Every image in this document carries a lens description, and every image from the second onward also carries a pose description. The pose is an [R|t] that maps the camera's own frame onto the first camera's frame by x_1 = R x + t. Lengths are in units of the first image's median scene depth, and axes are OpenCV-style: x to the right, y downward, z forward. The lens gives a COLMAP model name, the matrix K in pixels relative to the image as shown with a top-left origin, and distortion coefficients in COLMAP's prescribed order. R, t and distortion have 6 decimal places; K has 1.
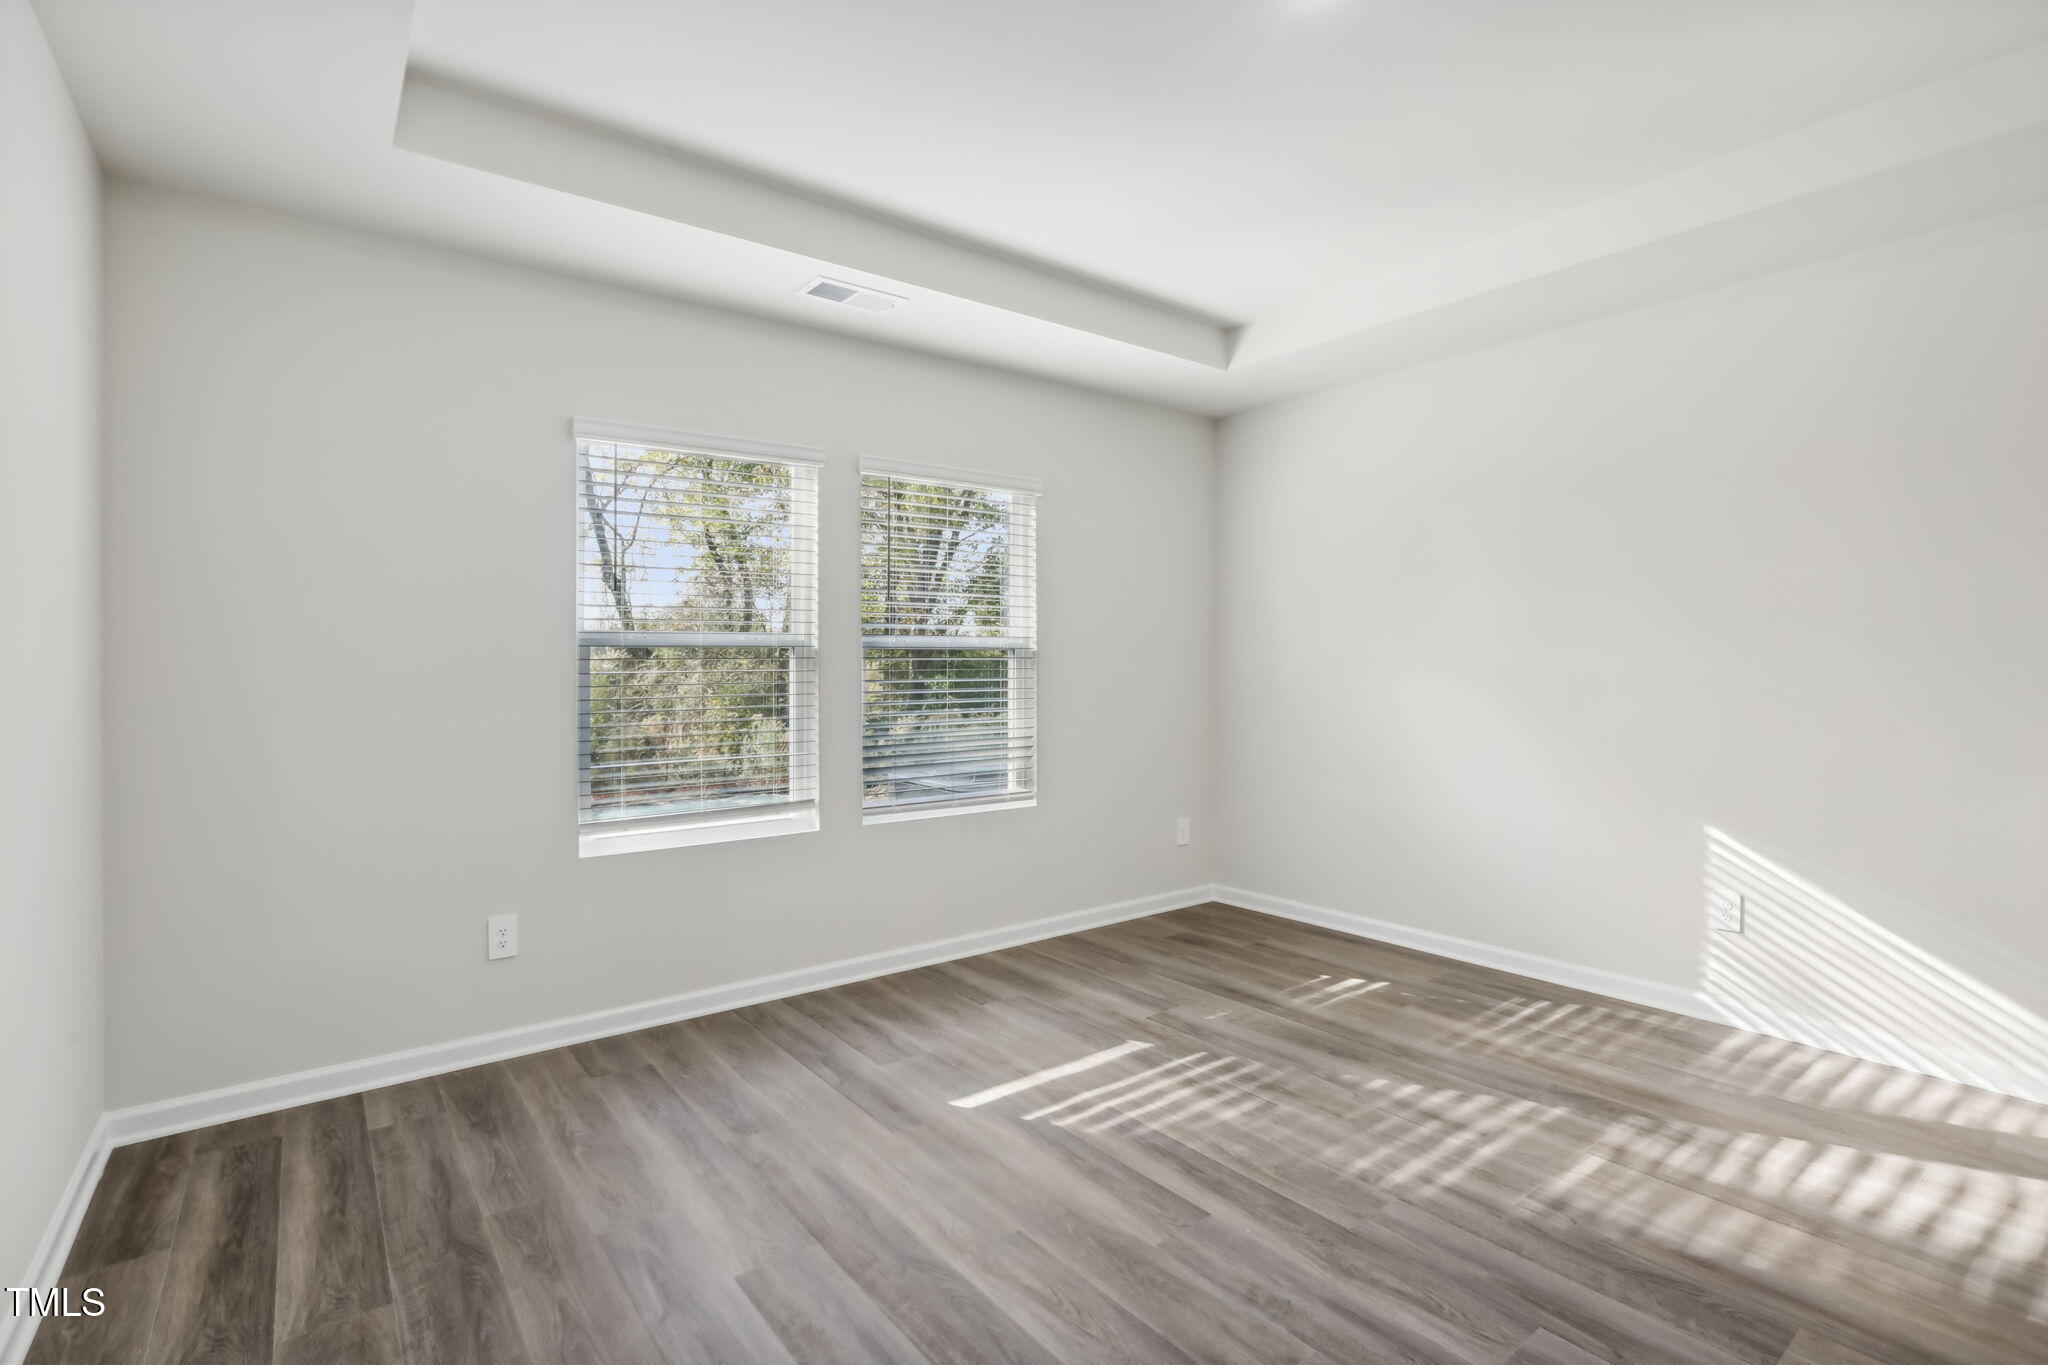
lens RADIAL K [[958.3, 0, 1032.1], [0, 958.3, 678.6], [0, 0, 1]] dist [-0.038971, 0.012198]
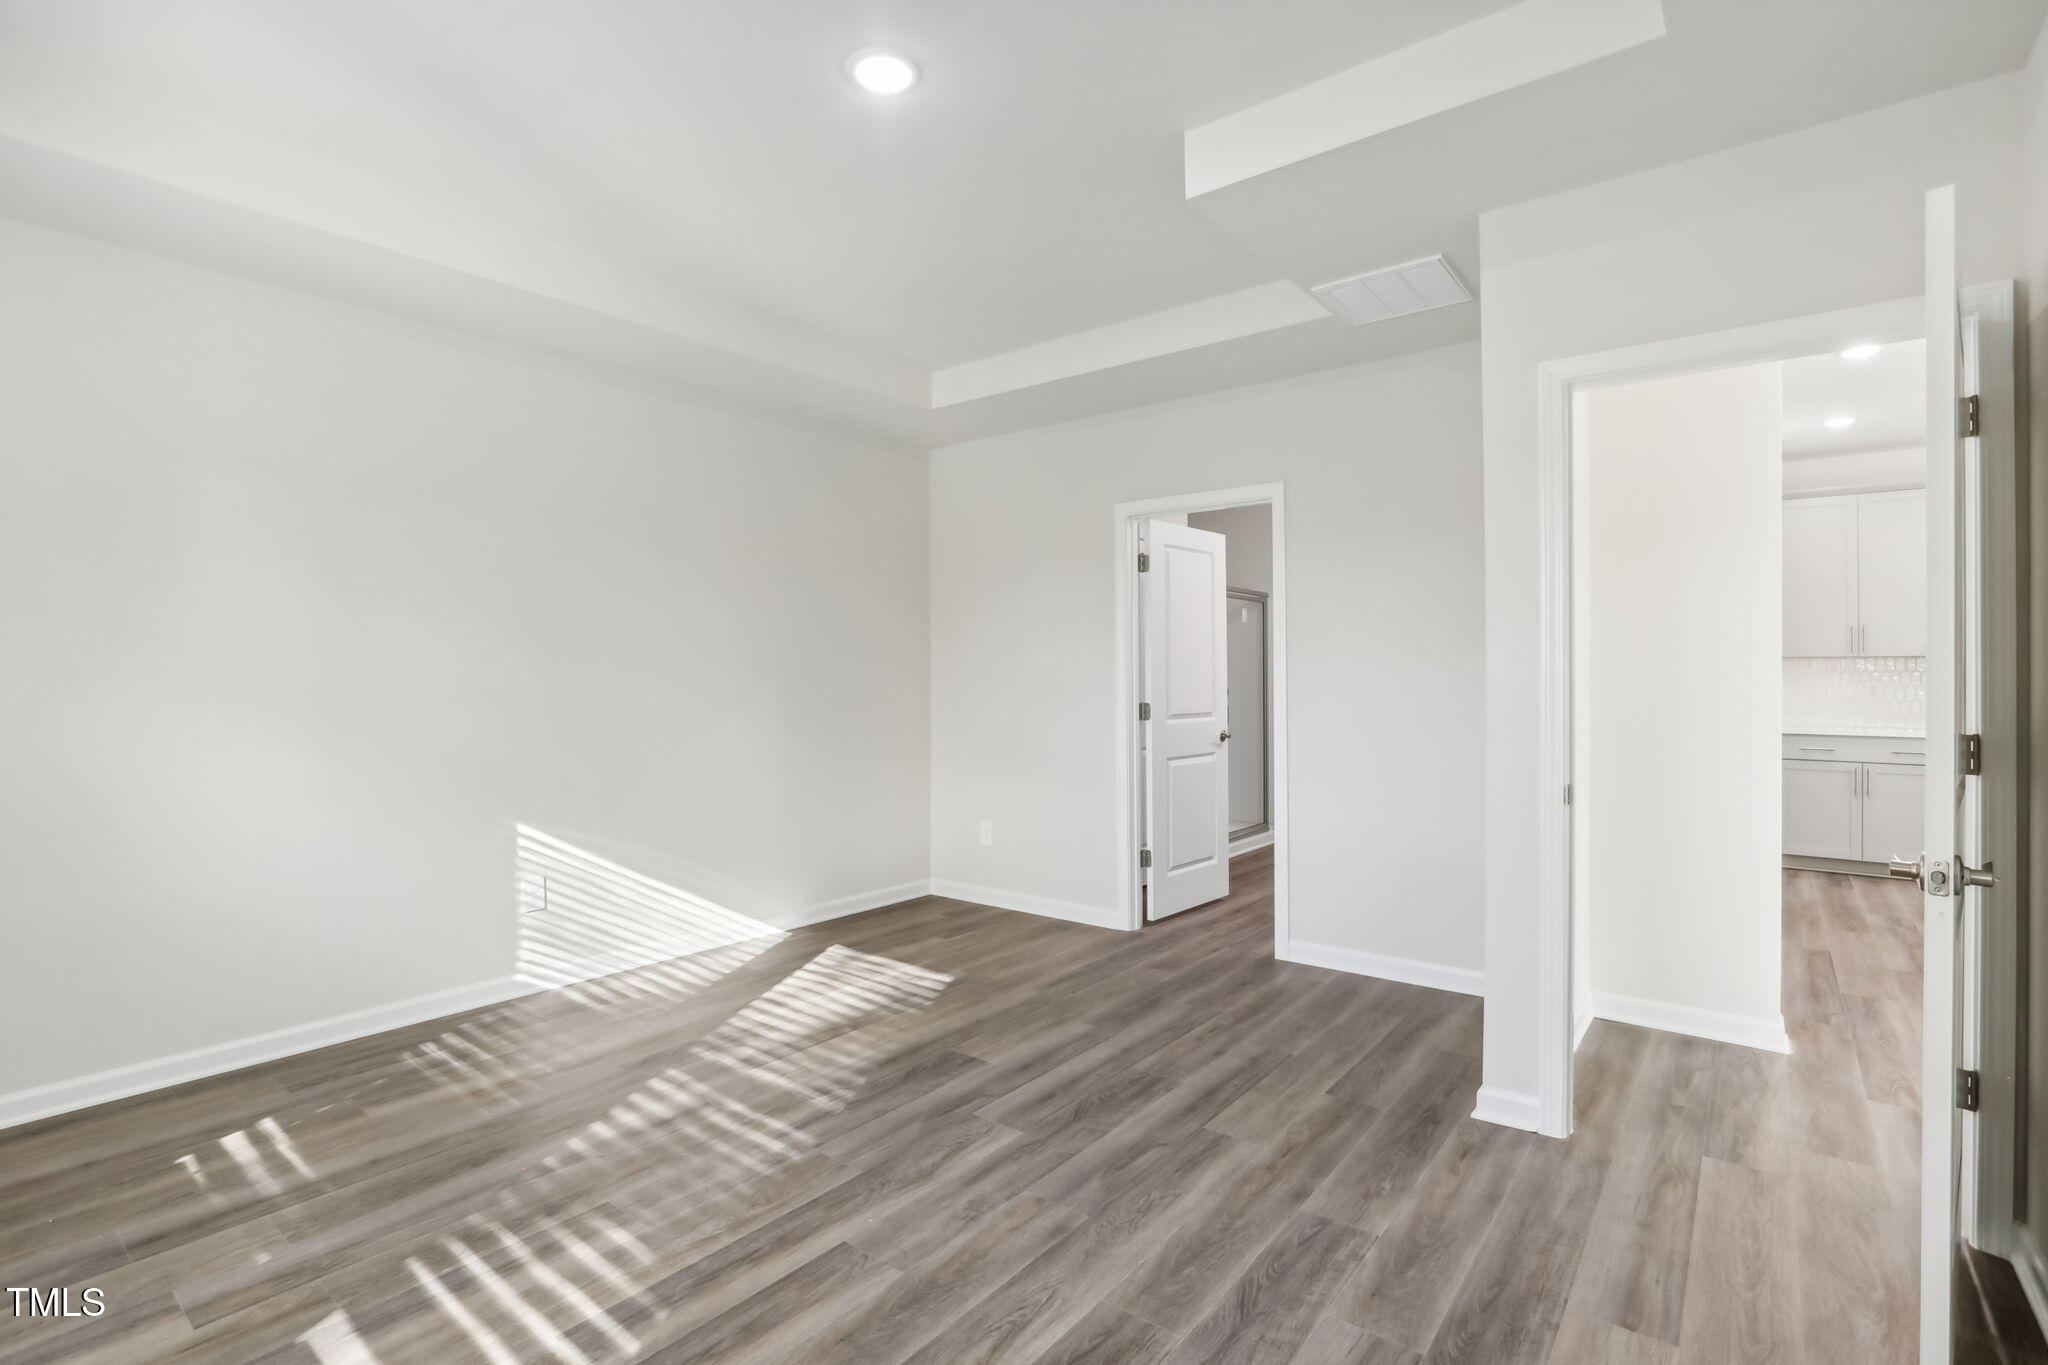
lens RADIAL K [[958.3, 0, 1031.3], [0, 958.3, 668.4], [0, 0, 1]] dist [-0.038971, 0.012198]
pose [[-0.238008, 0.009483, 0.971217, -0.642872], [0.017311, 0.999835, -0.005520, -0.014561], [-0.971109, 0.015499, -0.238133, 0.817855]]
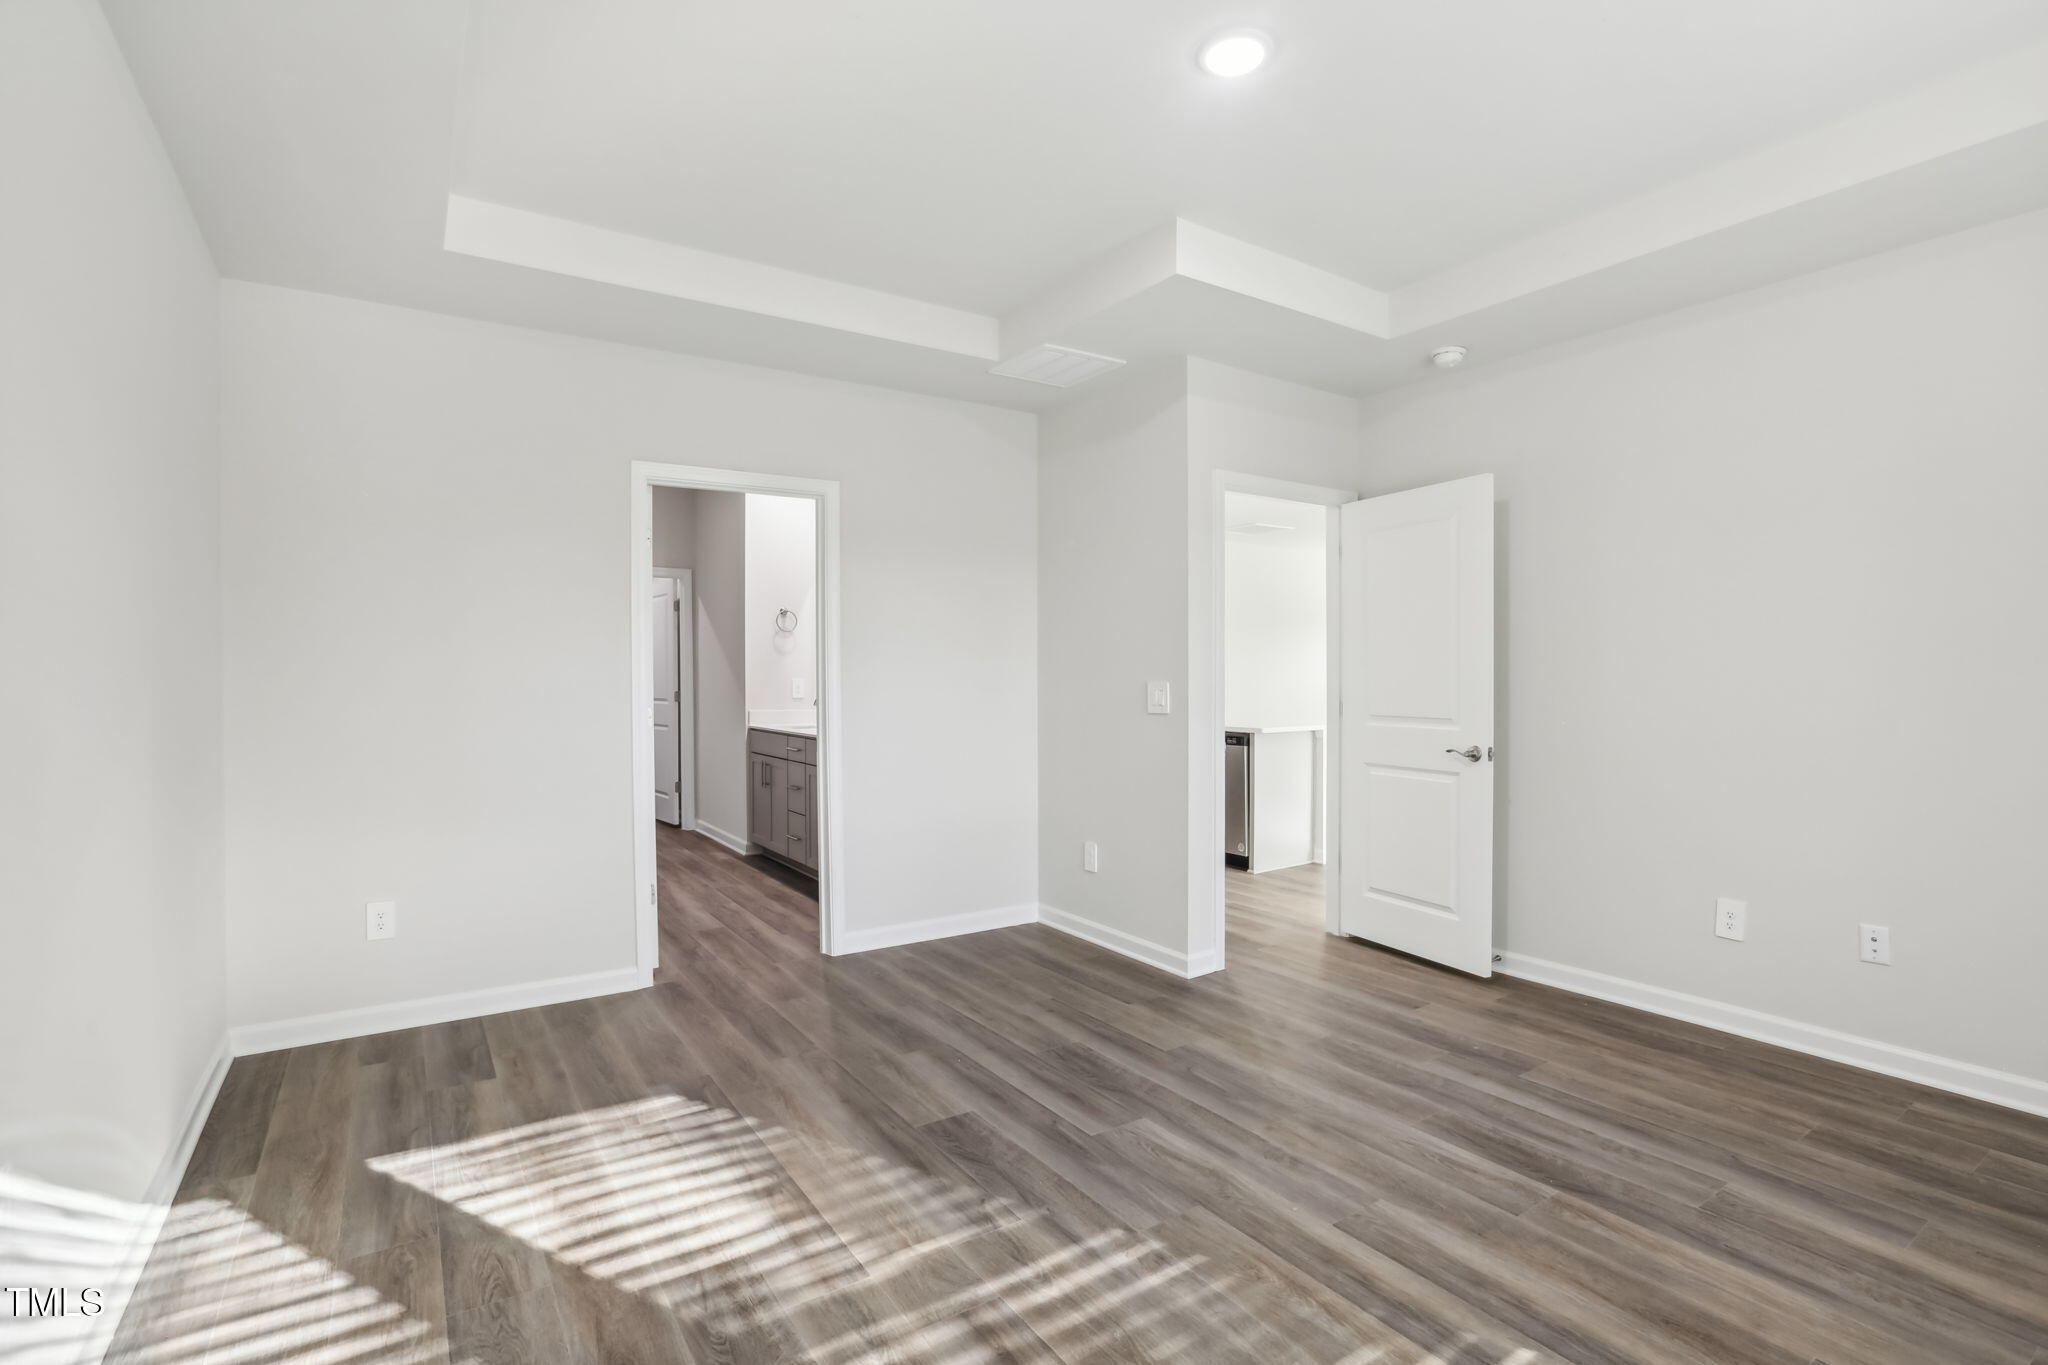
lens RADIAL K [[958.3, 0, 1016.7], [0, 958.3, 680.0], [0, 0, 1]] dist [-0.038971, 0.012198]
pose [[-0.997306, -0.001330, 0.073345, 0.356674], [0.000336, 0.999742, 0.022694, -0.030682], [-0.073356, 0.022657, -0.997048, 1.592907]]
